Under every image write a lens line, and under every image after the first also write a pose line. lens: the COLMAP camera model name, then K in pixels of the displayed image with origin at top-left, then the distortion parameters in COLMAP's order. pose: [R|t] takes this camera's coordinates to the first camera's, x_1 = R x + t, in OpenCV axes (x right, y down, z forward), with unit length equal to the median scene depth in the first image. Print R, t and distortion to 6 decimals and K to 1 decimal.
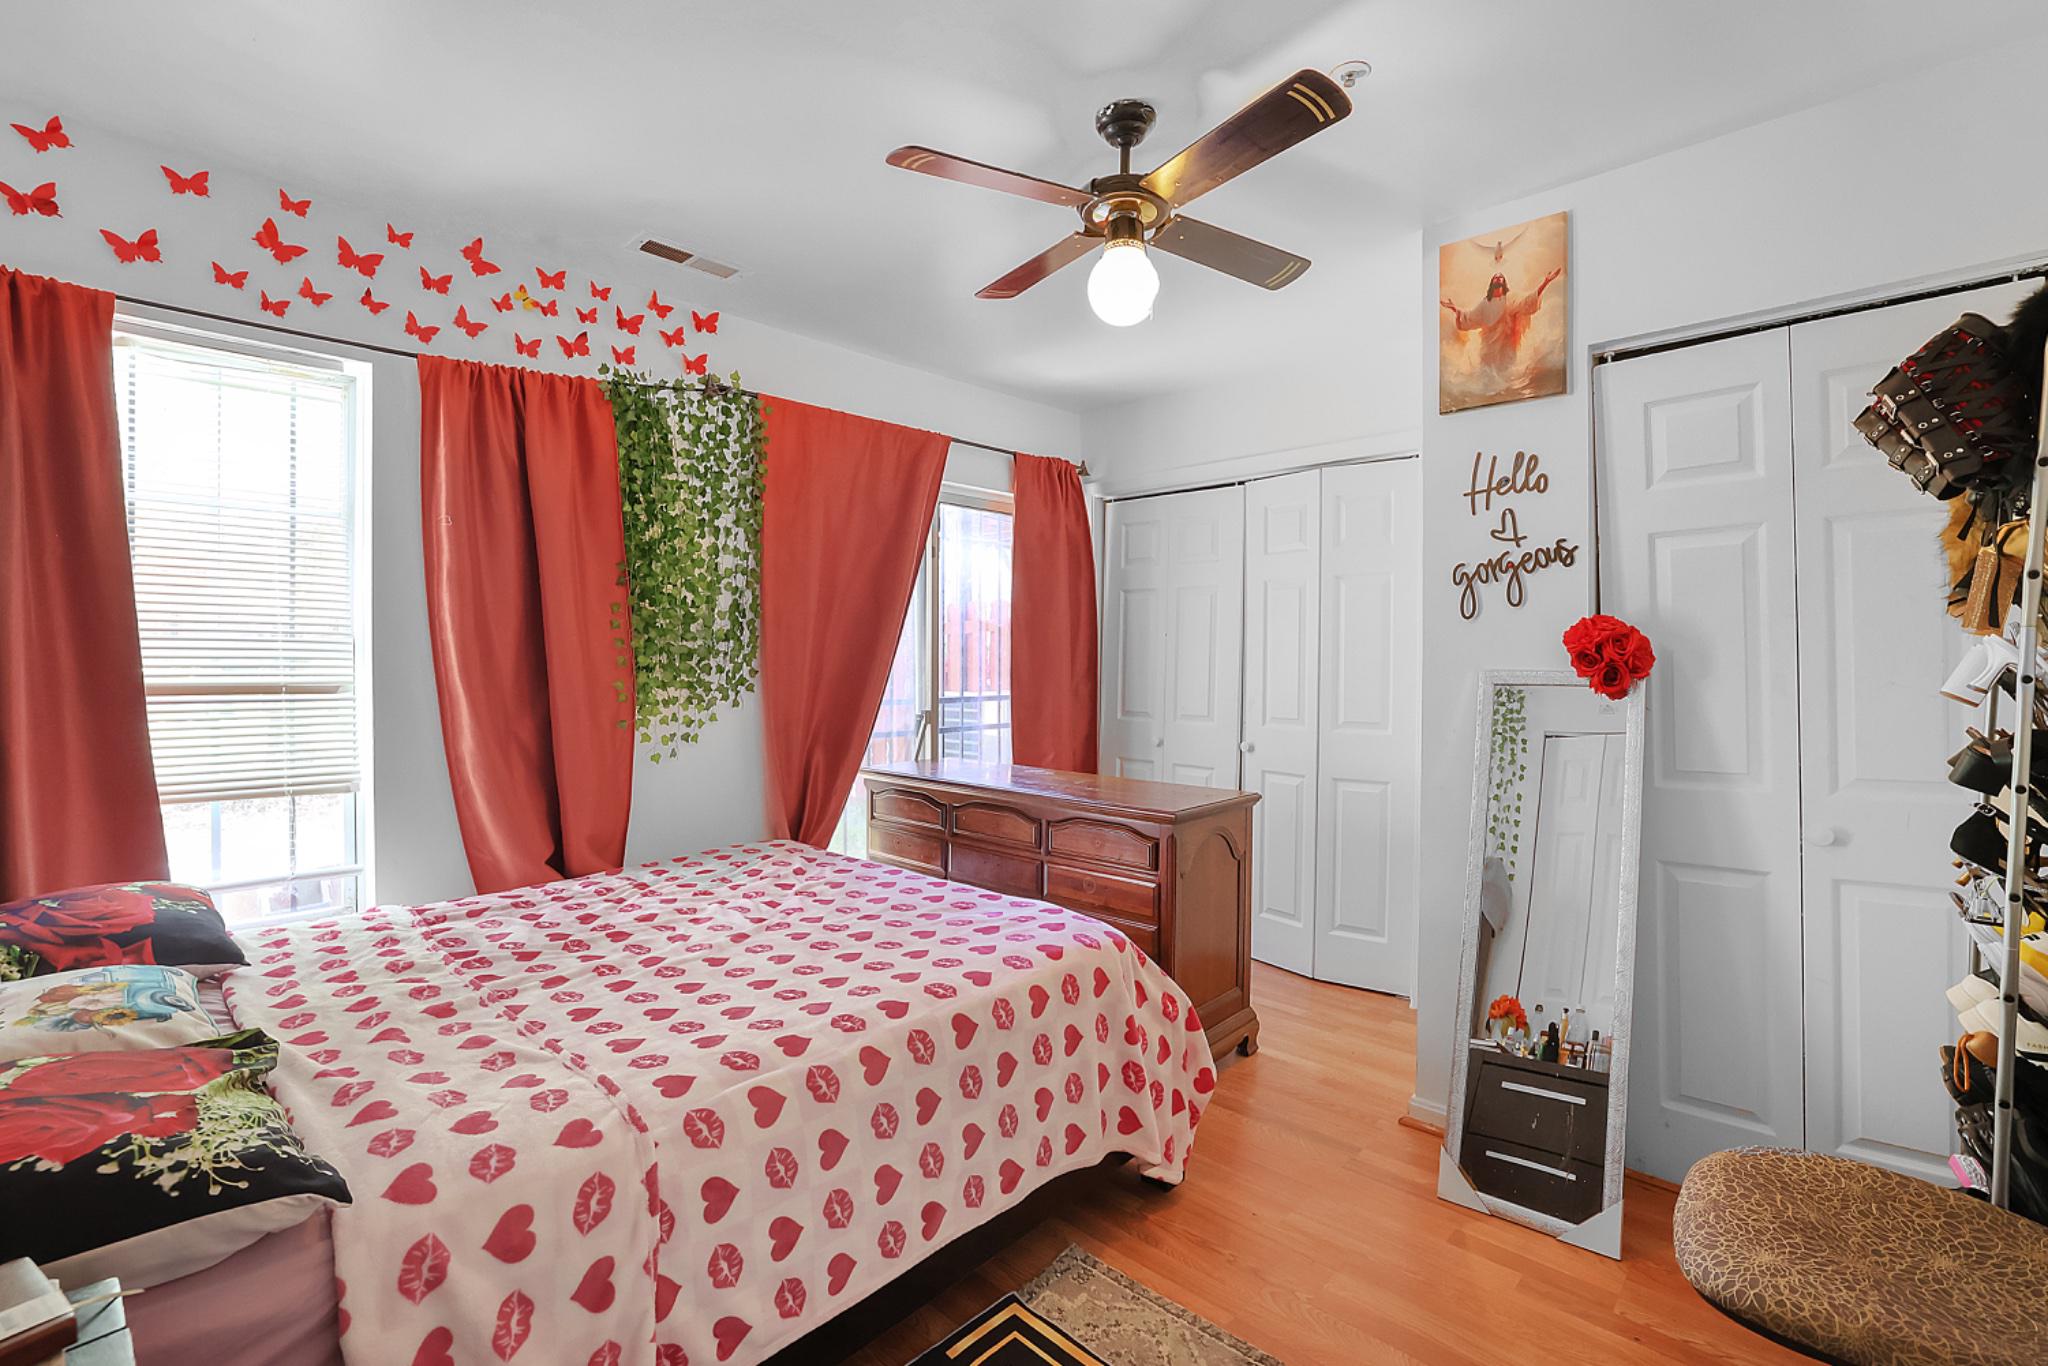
lens RADIAL K [[905.8, 0, 1025.1], [0, 905.8, 685.4], [0, 0, 1]] dist [-0.016164, 0.001696]
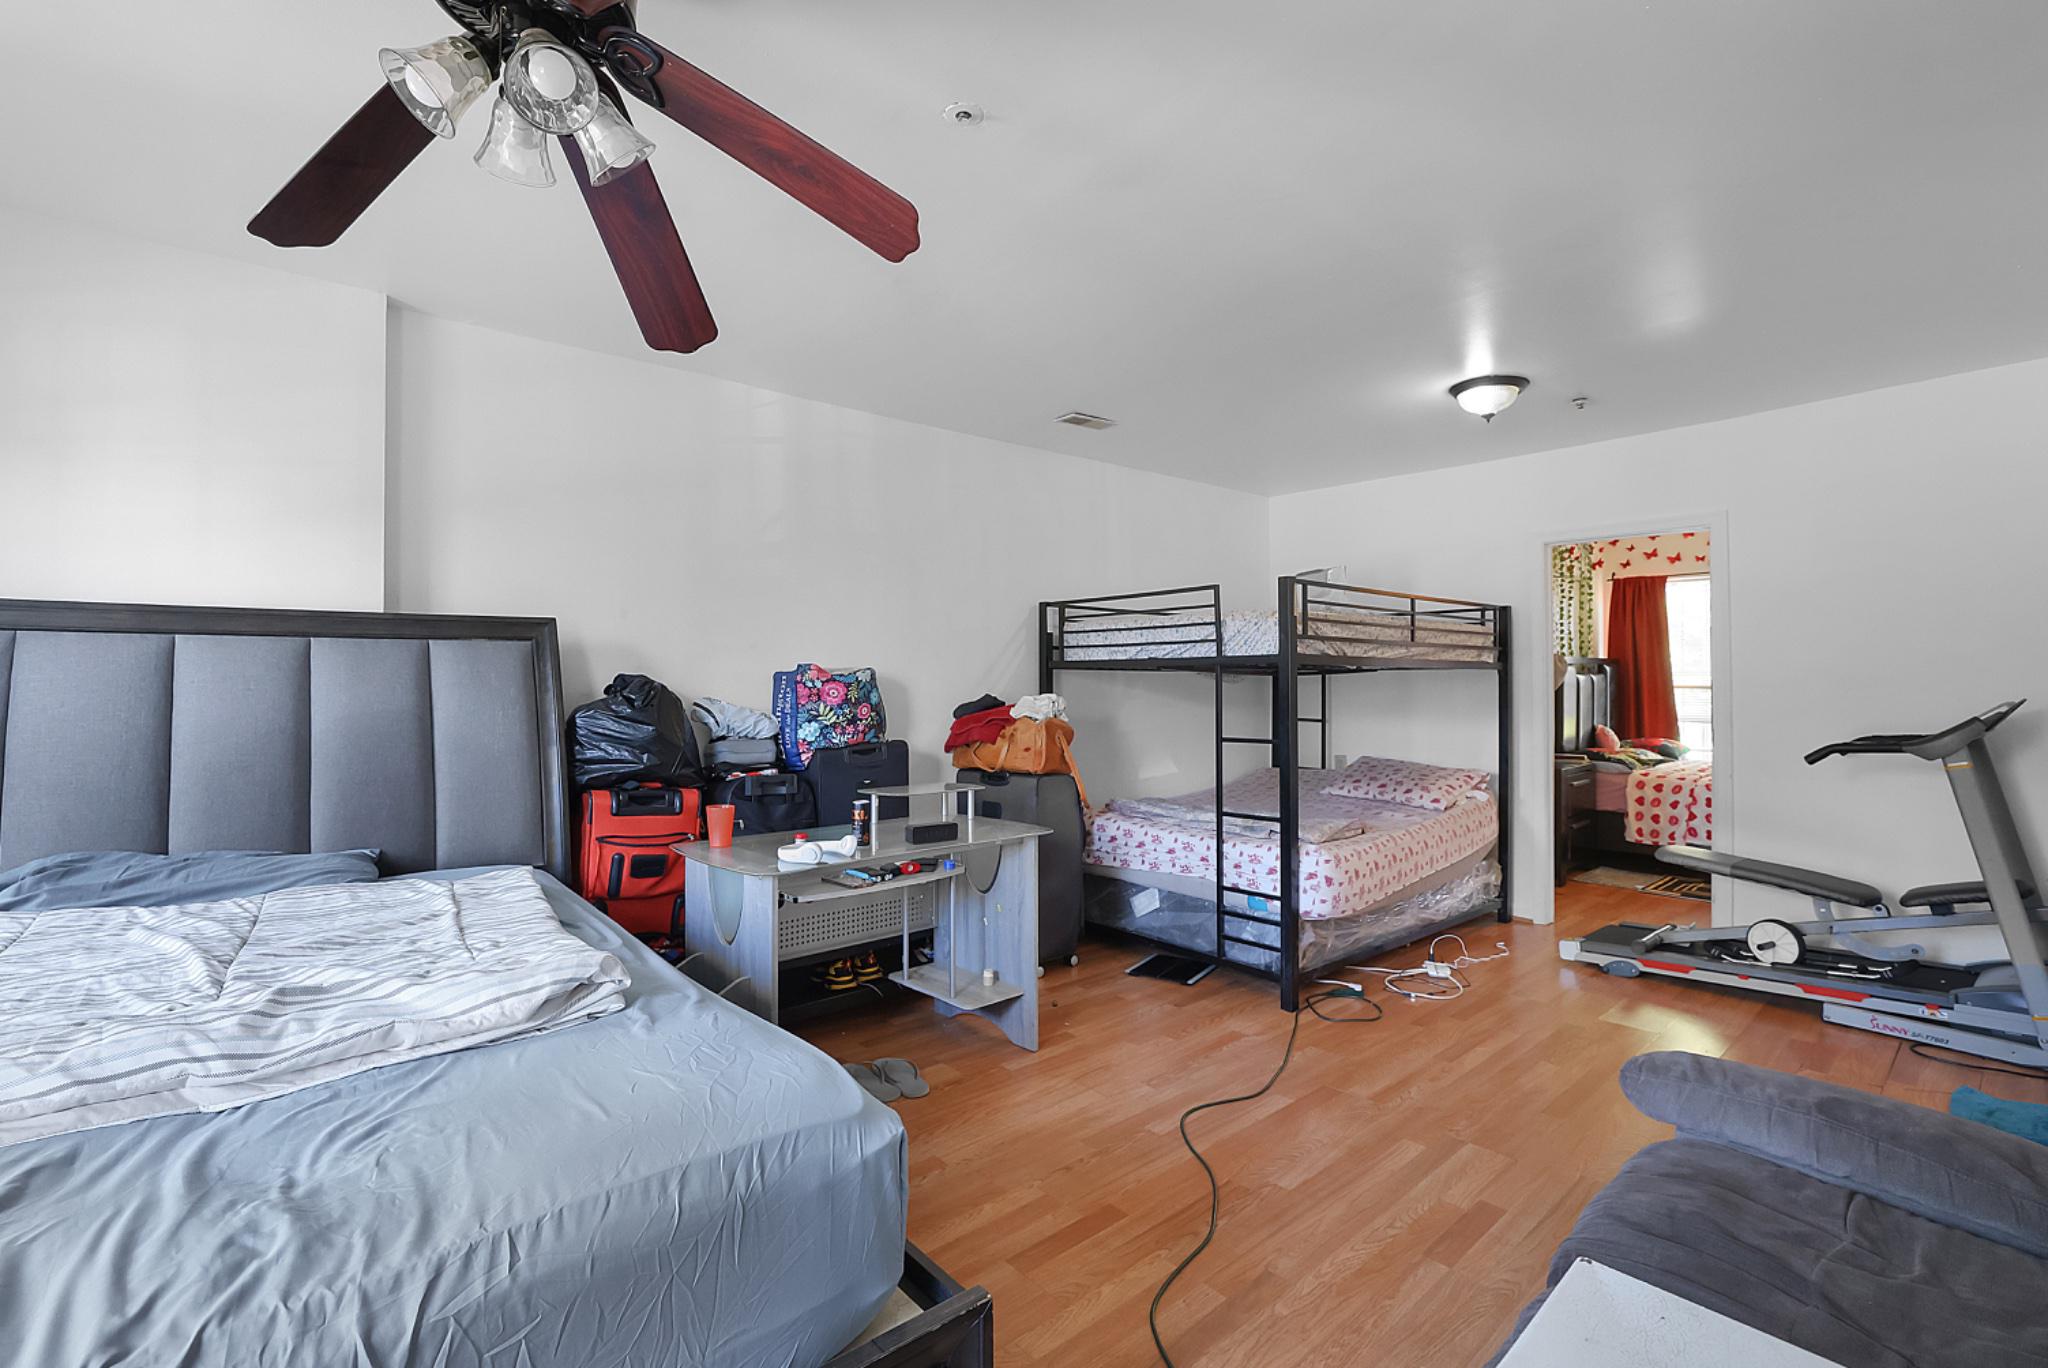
lens RADIAL K [[905.8, 0, 1023.5], [0, 905.8, 683.5], [0, 0, 1]] dist [-0.016164, 0.001696]
pose [[-0.080863, -0.009352, -0.996681, 2.676386], [-0.021627, 0.999737, -0.007626, 0.071148], [0.996491, 0.020939, -0.081044, -1.225995]]
